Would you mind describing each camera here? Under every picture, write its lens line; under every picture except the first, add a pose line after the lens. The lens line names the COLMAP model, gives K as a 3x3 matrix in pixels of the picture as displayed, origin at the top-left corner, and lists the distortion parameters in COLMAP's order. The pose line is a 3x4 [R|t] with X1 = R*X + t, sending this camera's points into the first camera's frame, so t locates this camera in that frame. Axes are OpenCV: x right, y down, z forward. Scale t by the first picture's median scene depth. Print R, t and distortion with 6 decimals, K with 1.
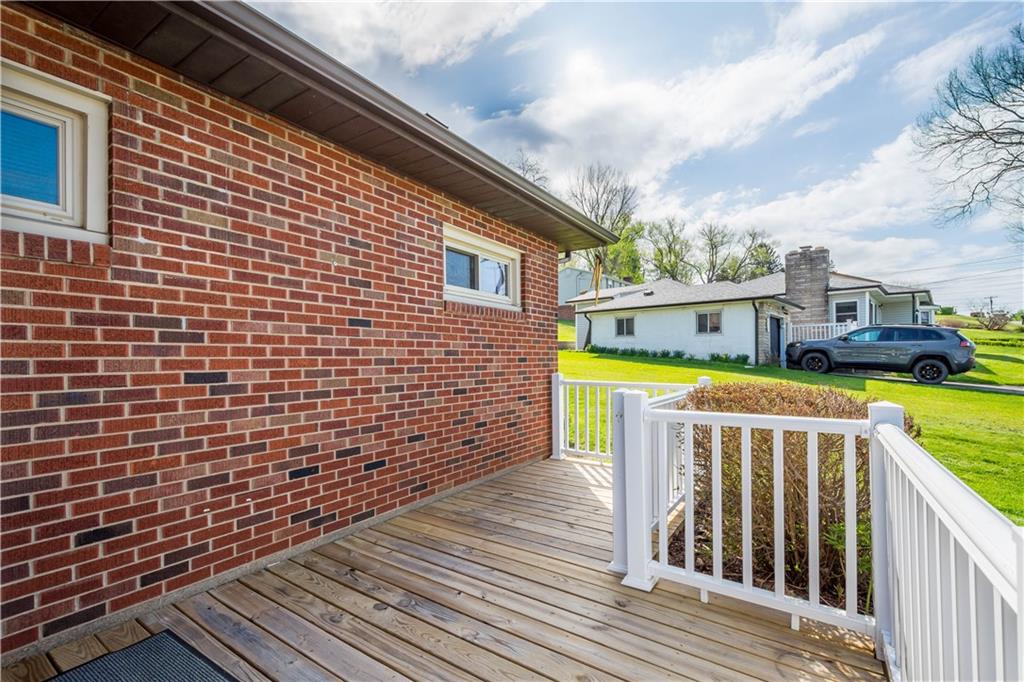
lens RADIAL K [[453.3, 0, 513.9], [0, 453.3, 339.6], [0, 0, 1]] dist [0.008789, -0.000630]
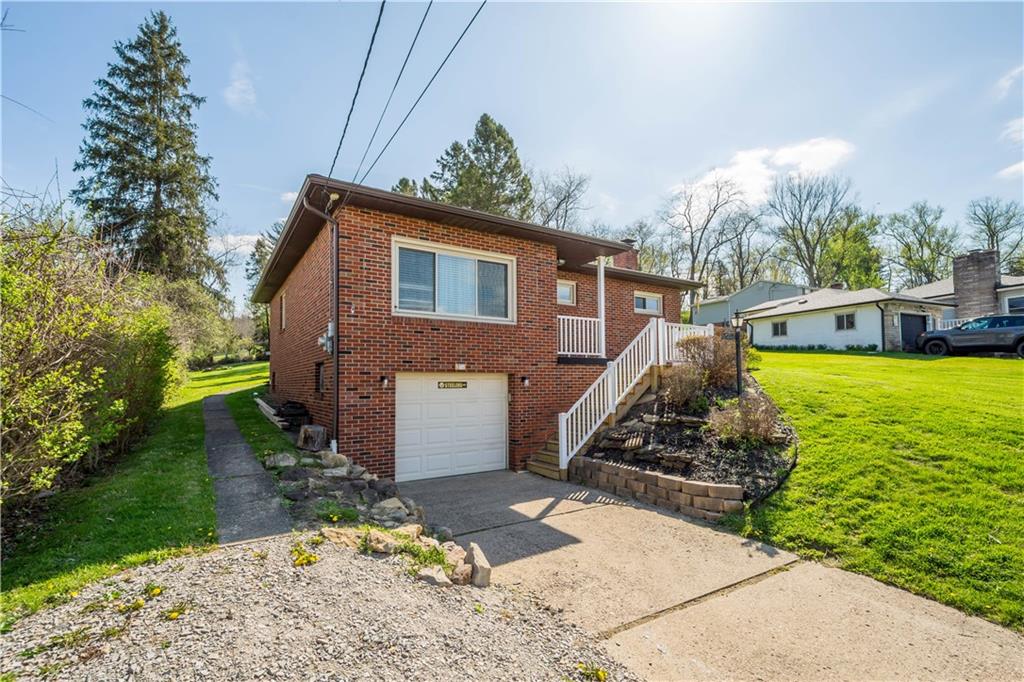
lens RADIAL K [[453.3, 0, 513.9], [0, 453.3, 339.6], [0, 0, 1]] dist [0.008789, -0.000630]
pose [[0.909720, -0.036375, -0.413625, 0.093540], [0.016736, 0.998558, -0.051005, 0.060331], [0.414884, 0.039478, 0.909017, -0.546489]]
